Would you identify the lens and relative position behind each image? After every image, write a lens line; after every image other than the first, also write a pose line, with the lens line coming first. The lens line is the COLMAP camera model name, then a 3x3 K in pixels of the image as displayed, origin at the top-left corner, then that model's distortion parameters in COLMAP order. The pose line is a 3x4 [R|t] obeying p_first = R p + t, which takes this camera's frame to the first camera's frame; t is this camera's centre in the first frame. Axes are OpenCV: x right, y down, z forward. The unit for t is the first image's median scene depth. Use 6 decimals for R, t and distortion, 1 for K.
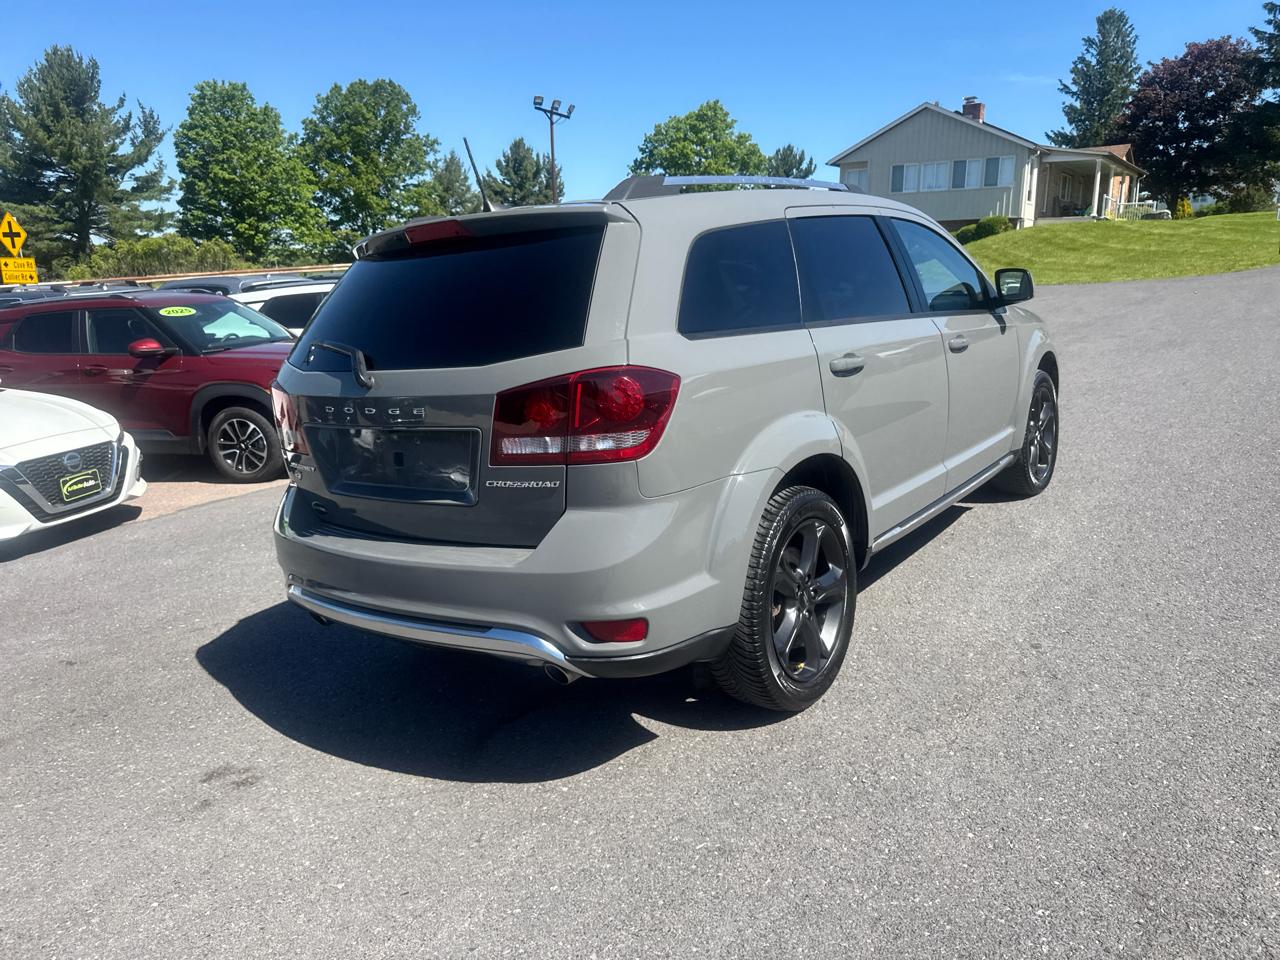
lens RADIAL K [[909.6, 0, 638.8], [0, 909.6, 486.2], [0, 0, 1]] dist [0.020332, -0.024424]
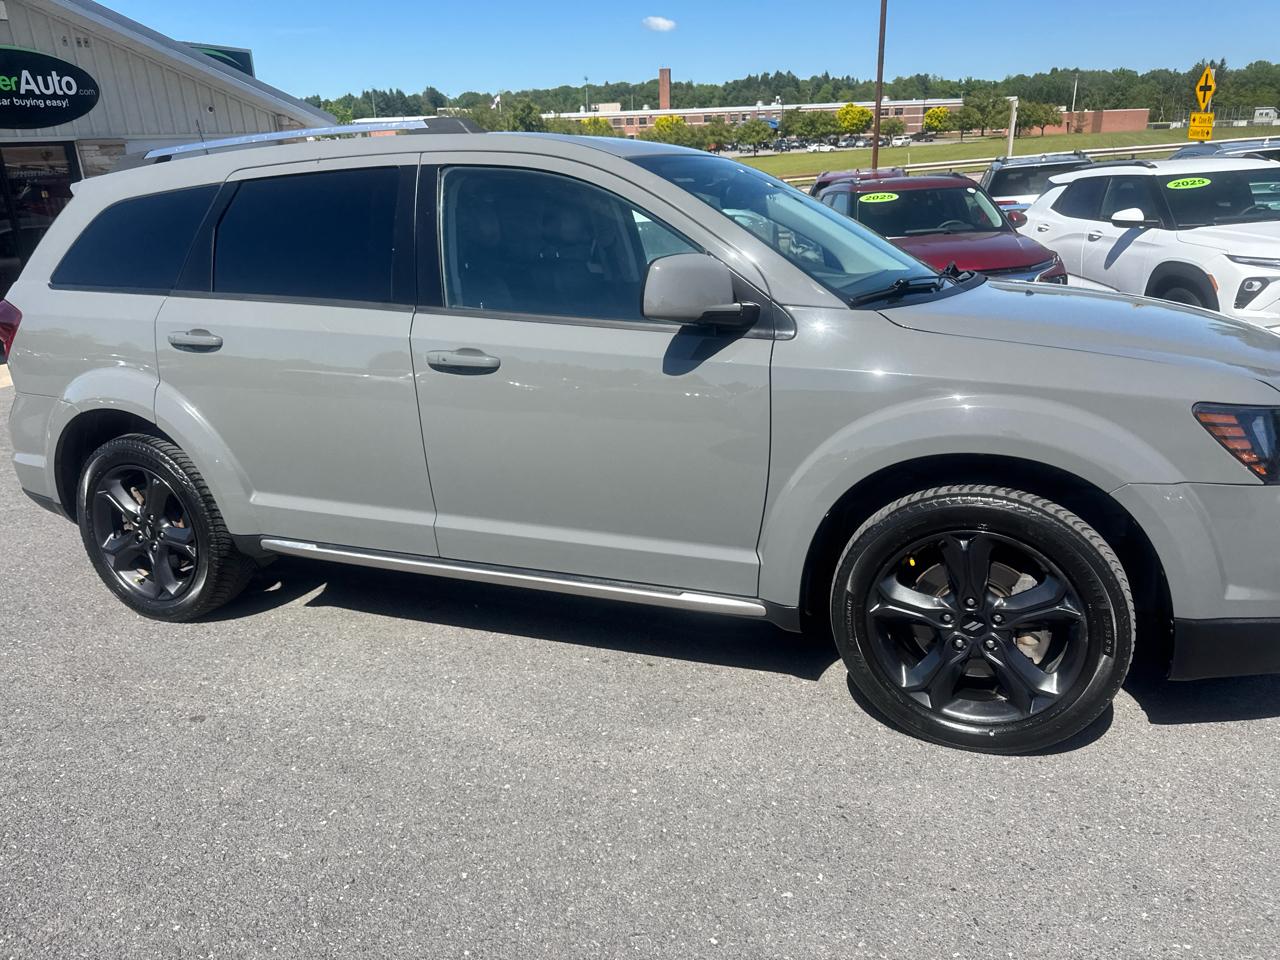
lens RADIAL K [[909.6, 0, 642.6], [0, 909.6, 476.5], [0, 0, 1]] dist [0.020332, -0.024424]
pose [[0.253100, 0.332239, -0.908602, 0.105938], [-0.188872, 0.938079, 0.290405, -0.030570], [0.948825, 0.098108, 0.300178, 0.096925]]
